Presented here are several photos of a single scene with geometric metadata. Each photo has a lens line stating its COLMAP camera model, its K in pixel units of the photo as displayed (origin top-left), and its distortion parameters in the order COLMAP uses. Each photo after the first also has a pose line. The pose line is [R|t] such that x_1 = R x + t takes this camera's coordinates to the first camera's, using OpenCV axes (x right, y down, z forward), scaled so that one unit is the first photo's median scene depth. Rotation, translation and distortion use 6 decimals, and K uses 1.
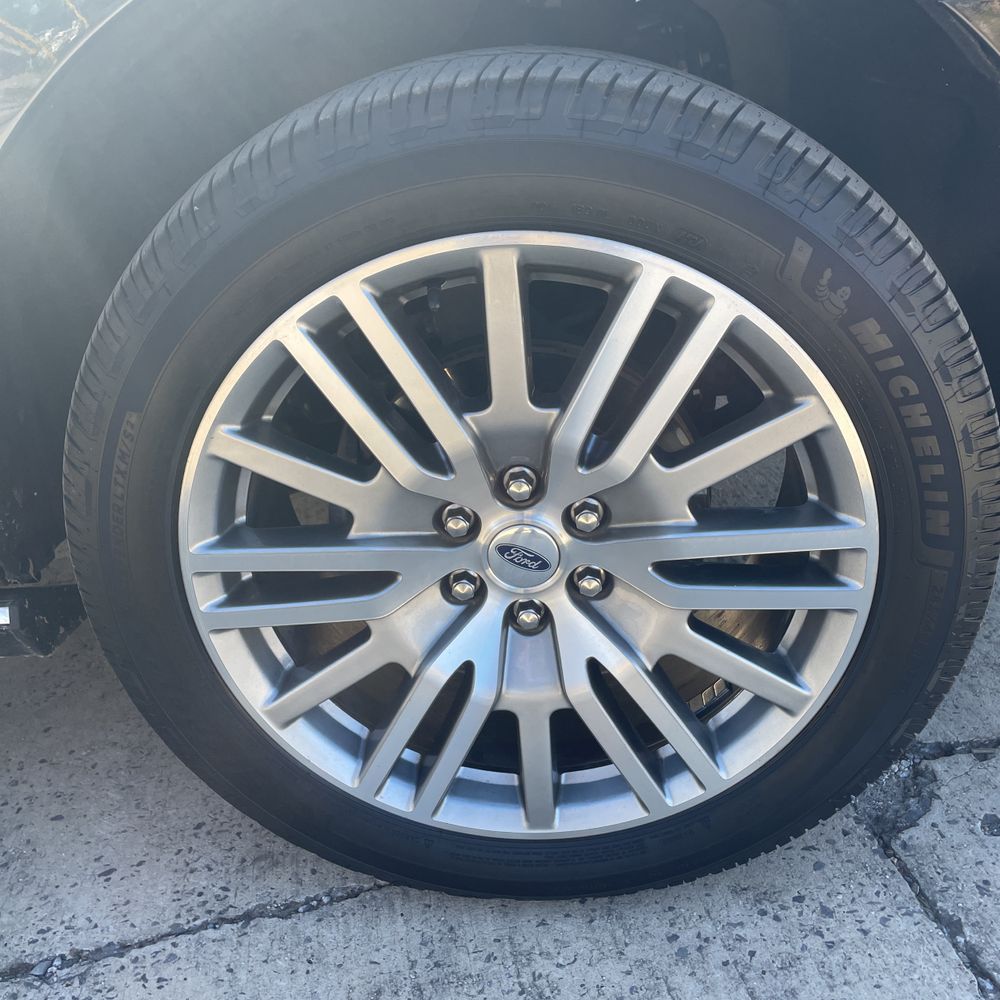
lens RADIAL K [[993.4, 0, 489.3], [0, 993.4, 497.3], [0, 0, 1]] dist [0.121034, -0.167797]
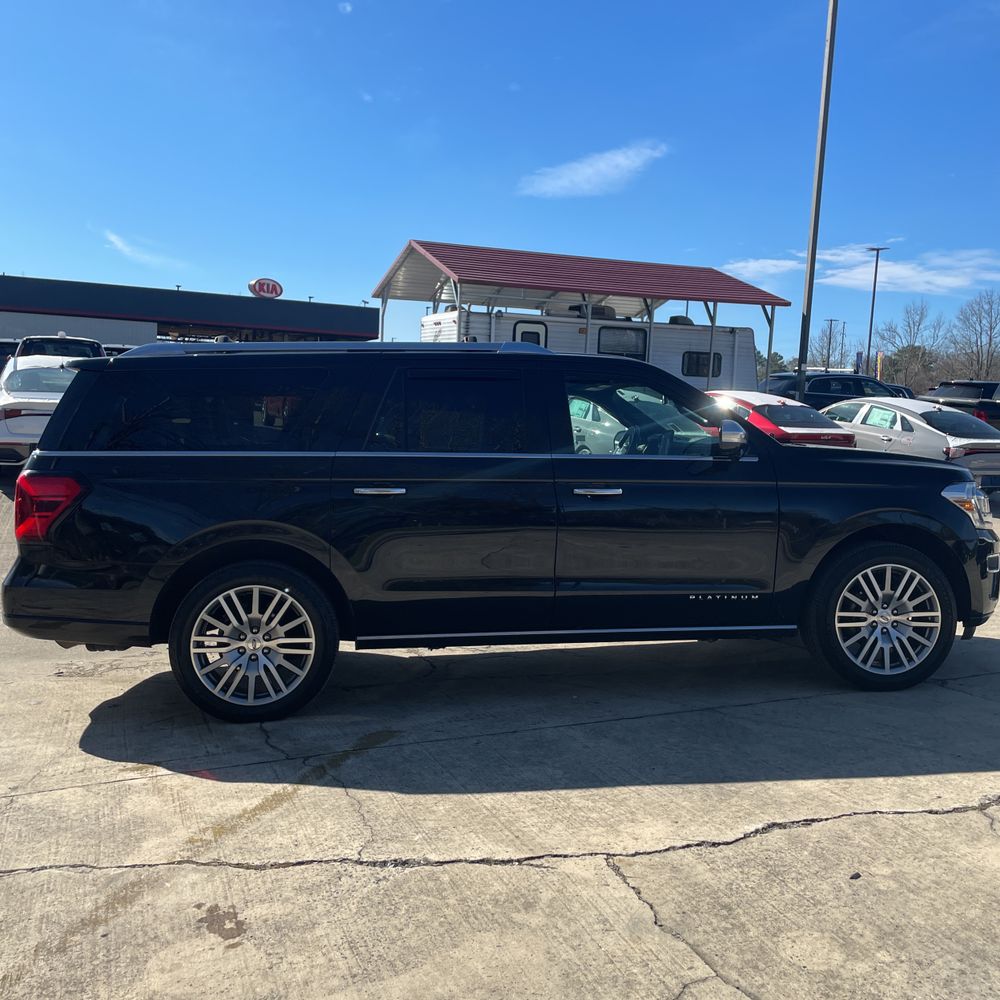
lens RADIAL K [[993.4, 0, 489.3], [0, 993.4, 497.3], [0, 0, 1]] dist [0.121034, -0.167797]
pose [[0.980473, 0.080176, 0.179568, -3.824283], [0.003548, 0.905756, -0.423785, 2.180246], [-0.196622, 0.416147, 0.887785, -4.686534]]
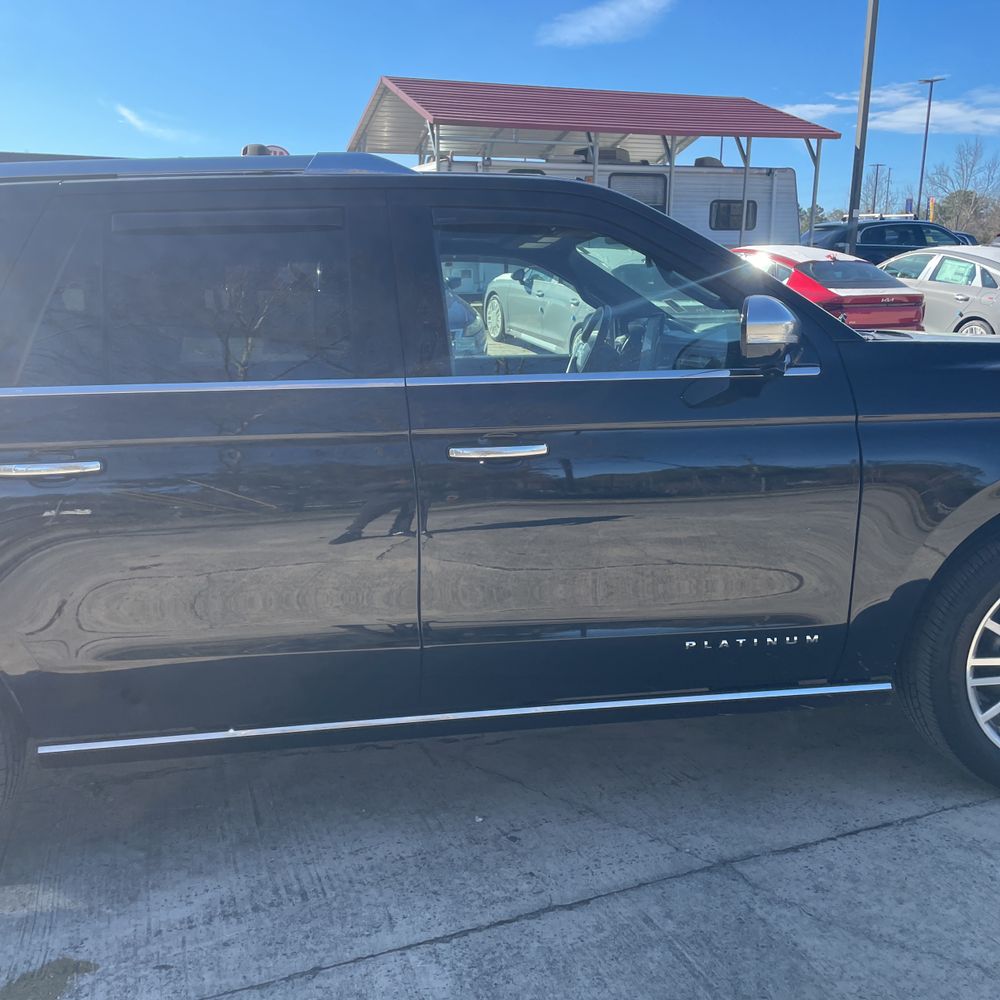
lens RADIAL K [[993.4, 0, 489.3], [0, 993.4, 497.3], [0, 0, 1]] dist [0.121034, -0.167797]
pose [[0.987776, 0.026742, 0.153569, -2.512423], [0.021863, 0.951669, -0.306346, 0.564363], [-0.154339, 0.305959, 0.939451, -2.126546]]
